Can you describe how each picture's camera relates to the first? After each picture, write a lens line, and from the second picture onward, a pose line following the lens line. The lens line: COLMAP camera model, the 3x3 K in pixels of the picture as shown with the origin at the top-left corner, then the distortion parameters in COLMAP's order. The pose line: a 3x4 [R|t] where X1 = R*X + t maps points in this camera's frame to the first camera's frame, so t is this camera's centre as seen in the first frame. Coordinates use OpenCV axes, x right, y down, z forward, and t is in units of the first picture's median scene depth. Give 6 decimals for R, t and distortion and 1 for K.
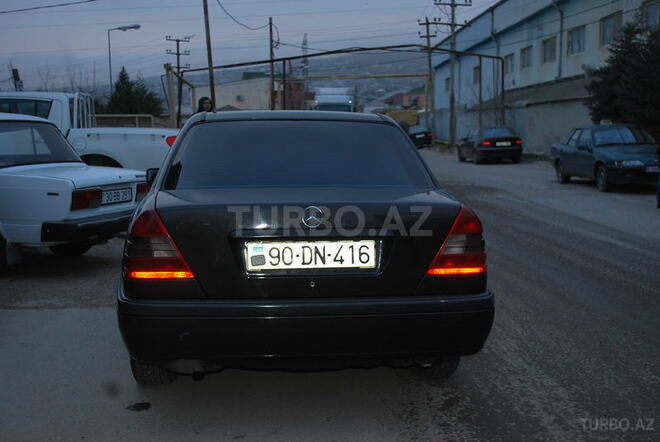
lens RADIAL K [[825.2, 0, 328.6], [0, 825.2, 221.9], [0, 0, 1]] dist [-0.018399, 0.000000]
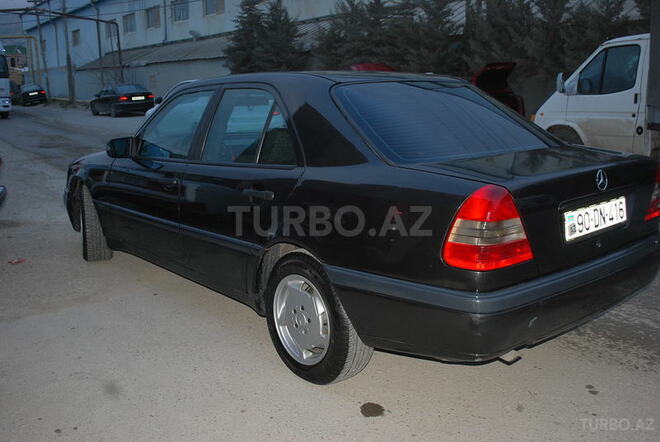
lens RADIAL K [[665.3, 0, 329.7], [0, 665.3, 219.7], [0, 0, 1]] dist [-0.059398, 0.000000]
pose [[0.808005, -0.128291, 0.575039, -0.114997], [0.075577, 0.990511, 0.114786, -0.011465], [-0.584309, -0.049288, 0.810033, 0.080172]]
